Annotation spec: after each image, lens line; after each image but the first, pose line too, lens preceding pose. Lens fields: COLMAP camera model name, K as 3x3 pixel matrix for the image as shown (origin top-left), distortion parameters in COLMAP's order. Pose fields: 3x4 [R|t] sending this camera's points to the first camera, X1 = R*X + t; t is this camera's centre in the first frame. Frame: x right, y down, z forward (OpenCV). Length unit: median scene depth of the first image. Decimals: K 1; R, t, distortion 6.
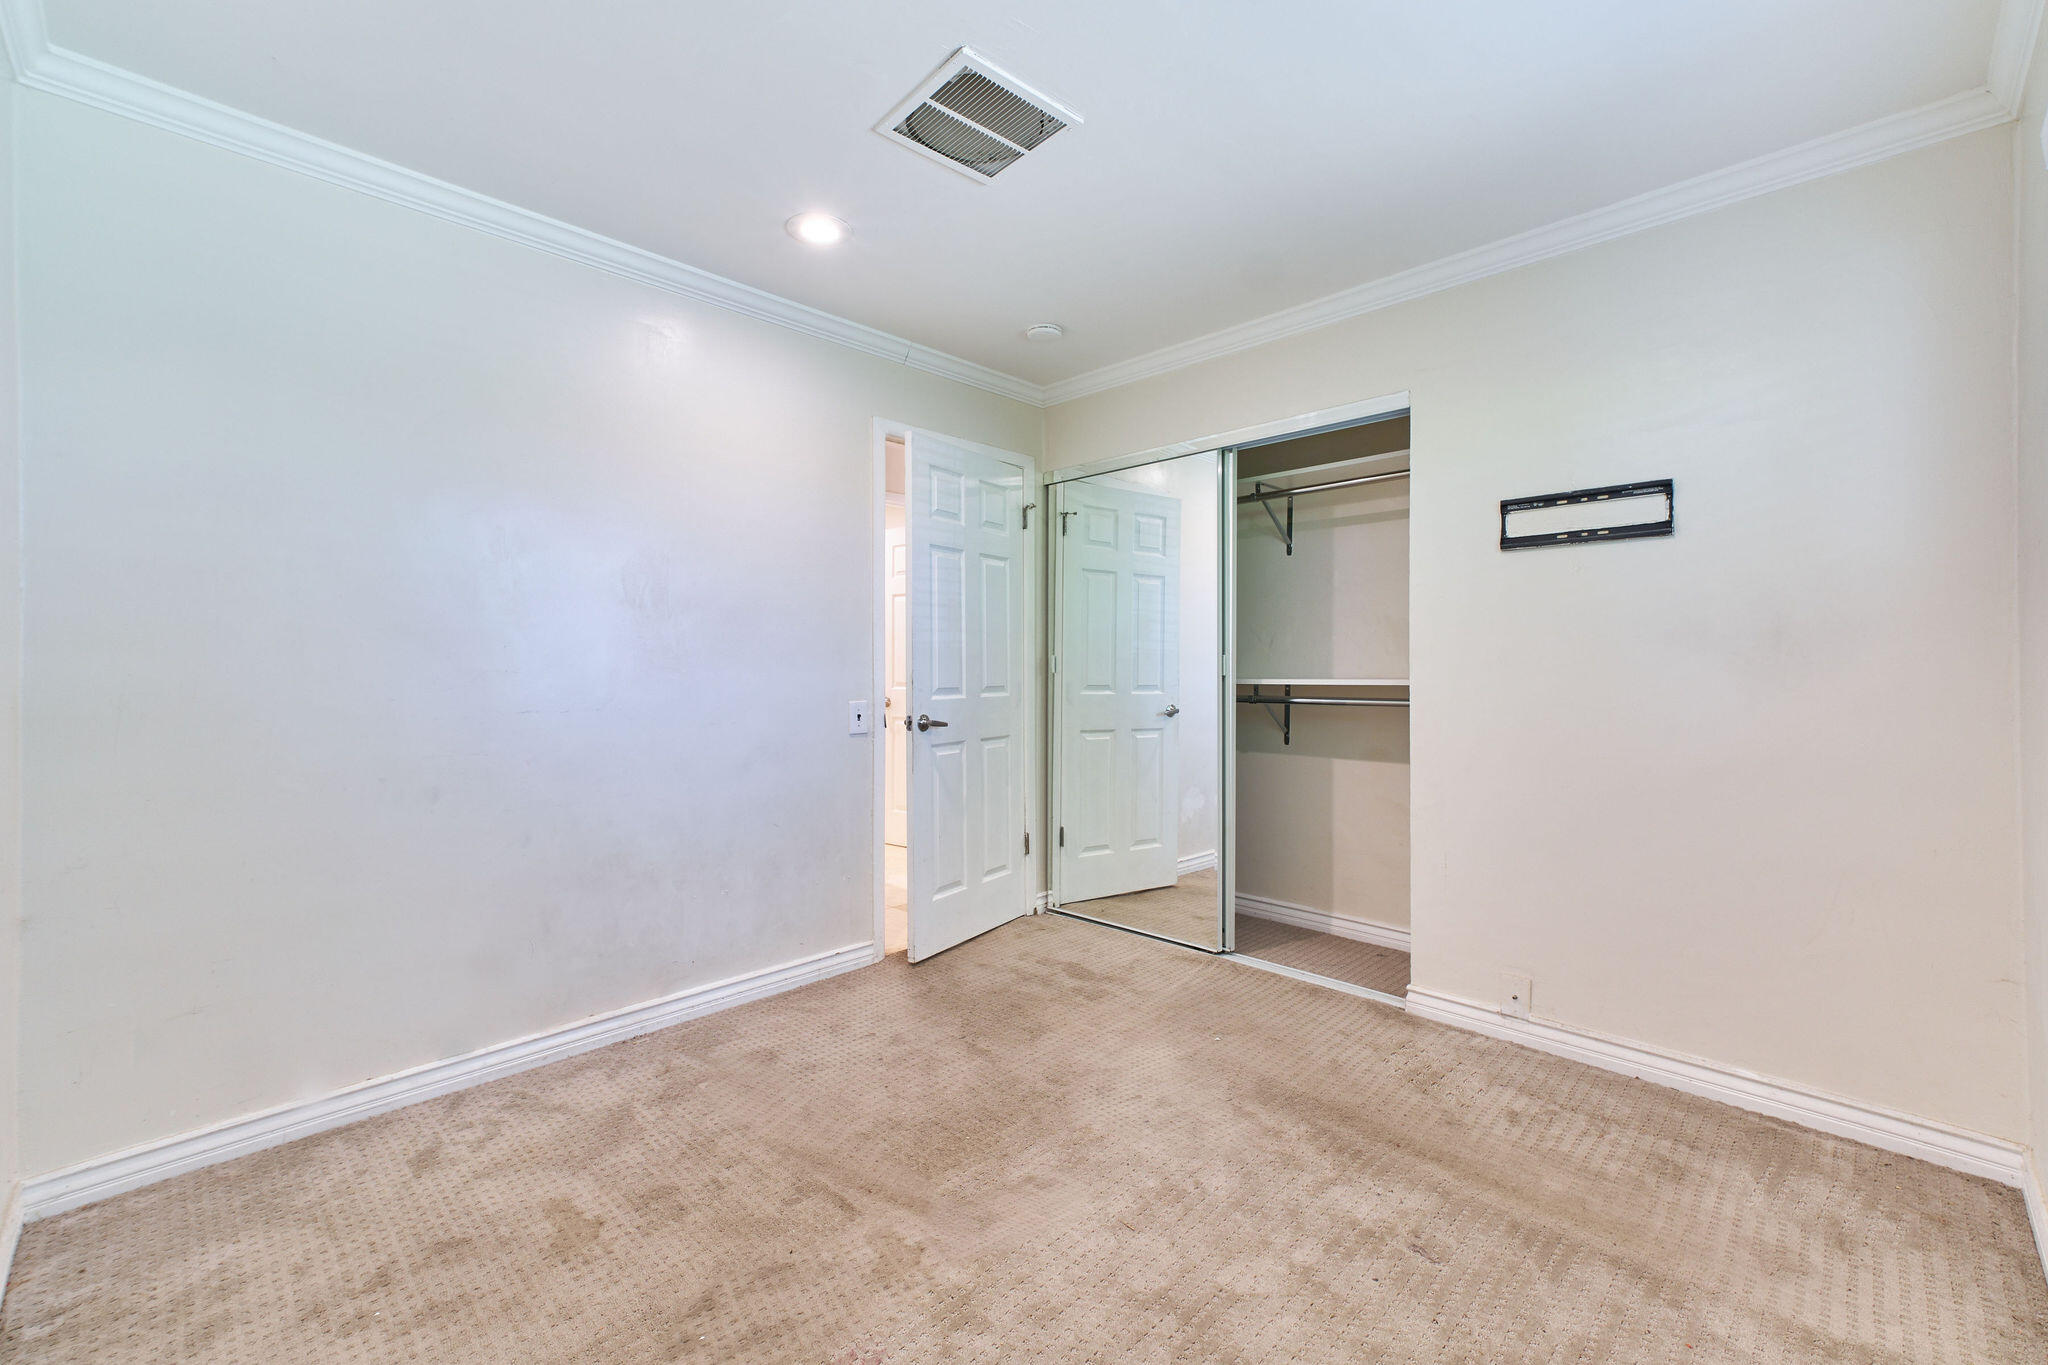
lens RADIAL K [[854.5, 0, 1047.8], [0, 854.5, 656.7], [0, 0, 1]] dist [0.012718, 0.000199]
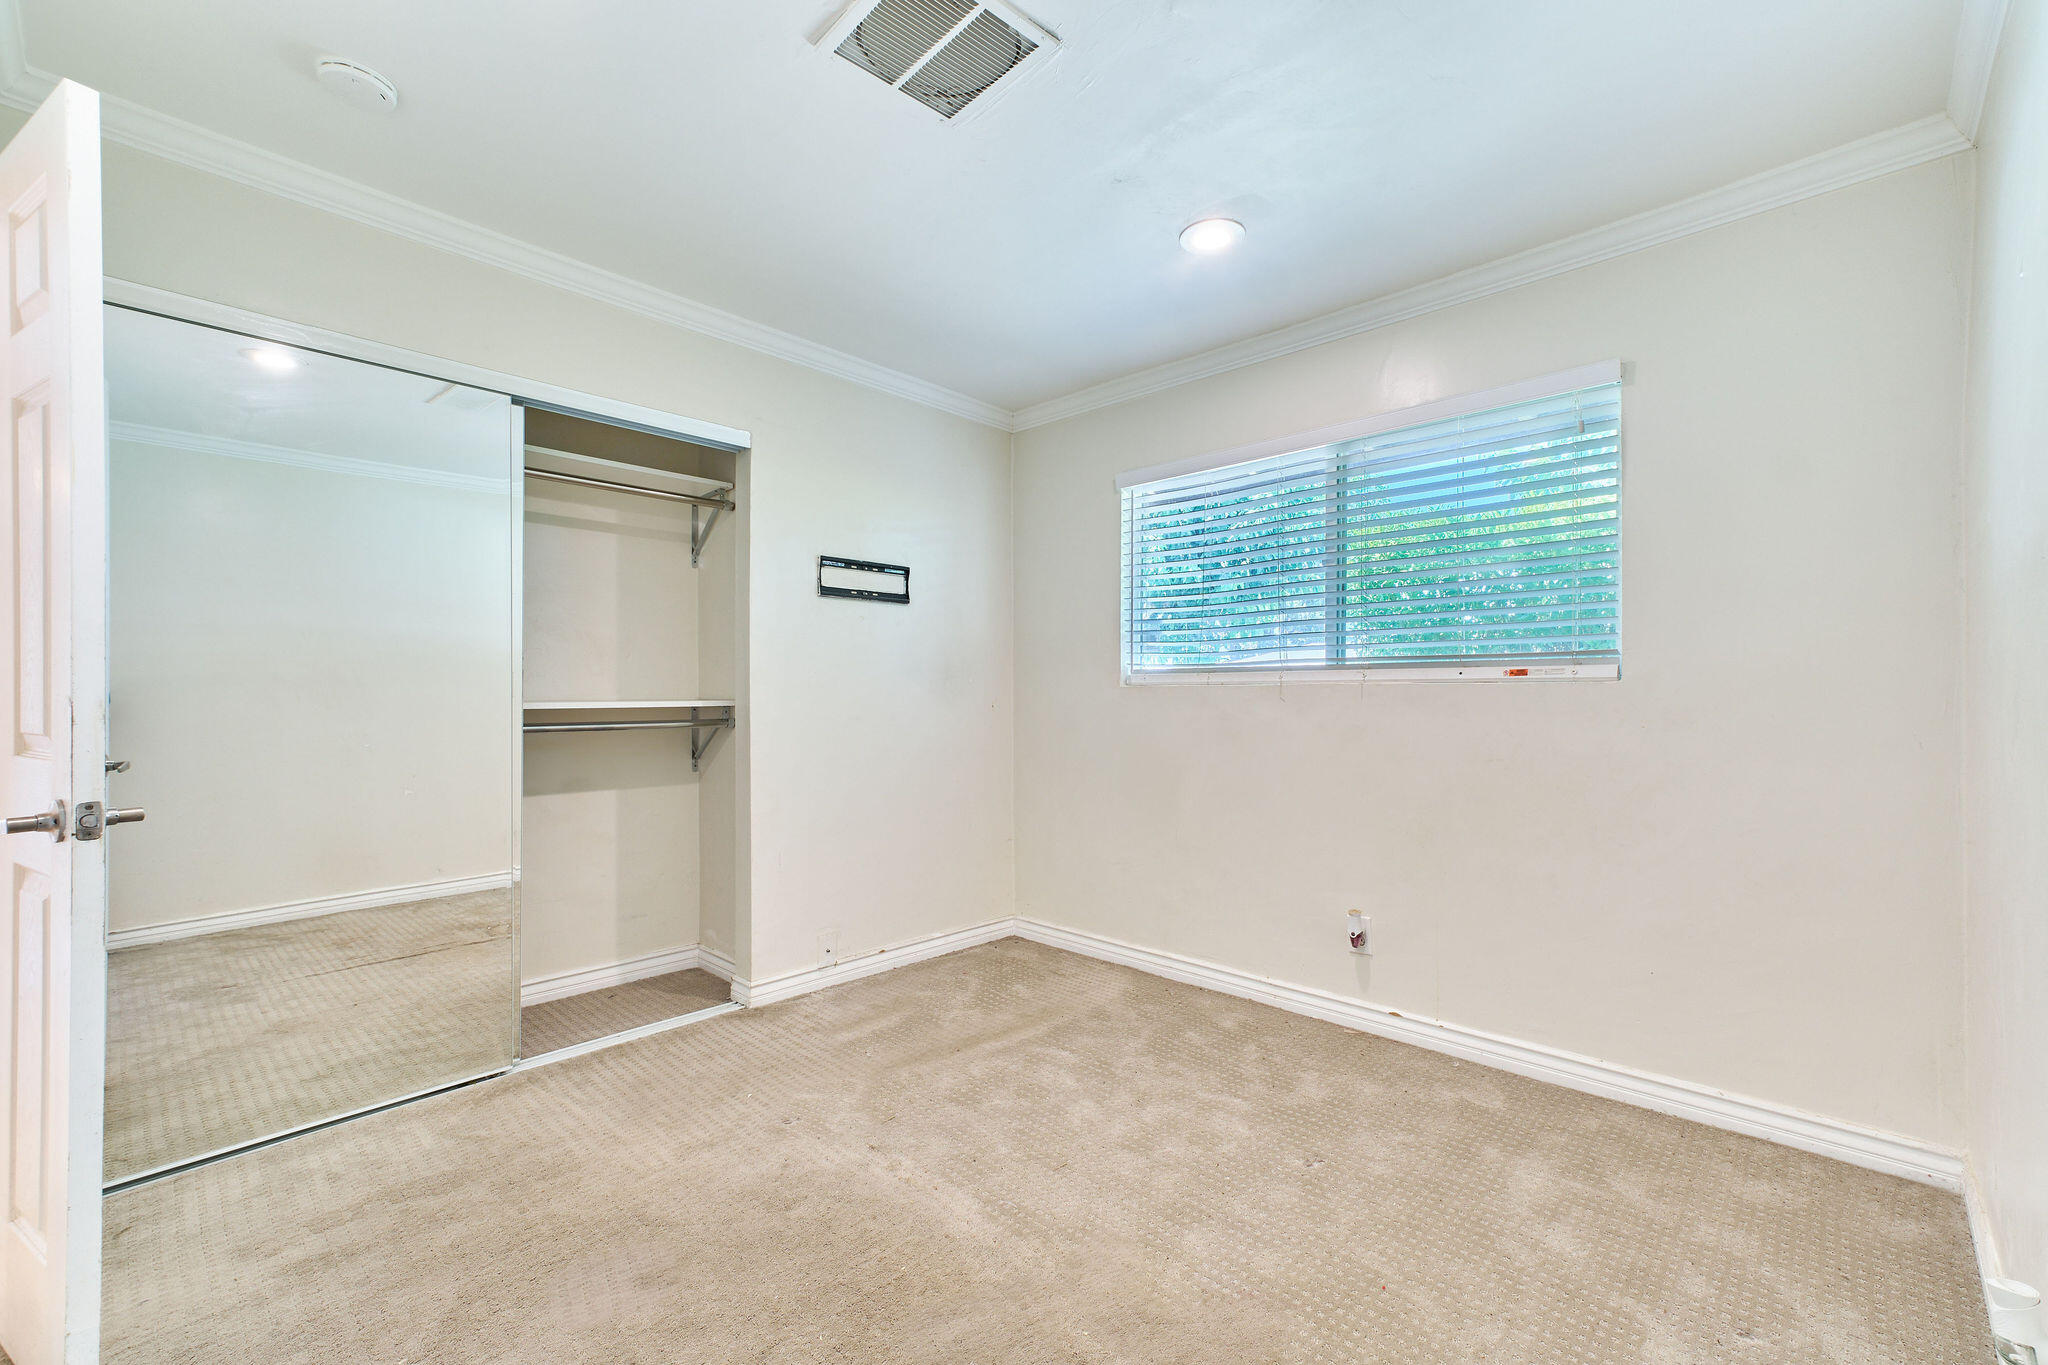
lens RADIAL K [[942.9, 0, 968.3], [0, 942.9, 682.1], [0, 0, 1]] dist [0.002212, 0.000358]
pose [[-0.029575, 0.011013, 0.999502, -0.838371], [-0.016921, 0.999790, -0.011517, 0.013362], [-0.999419, -0.017253, -0.029383, 0.825725]]
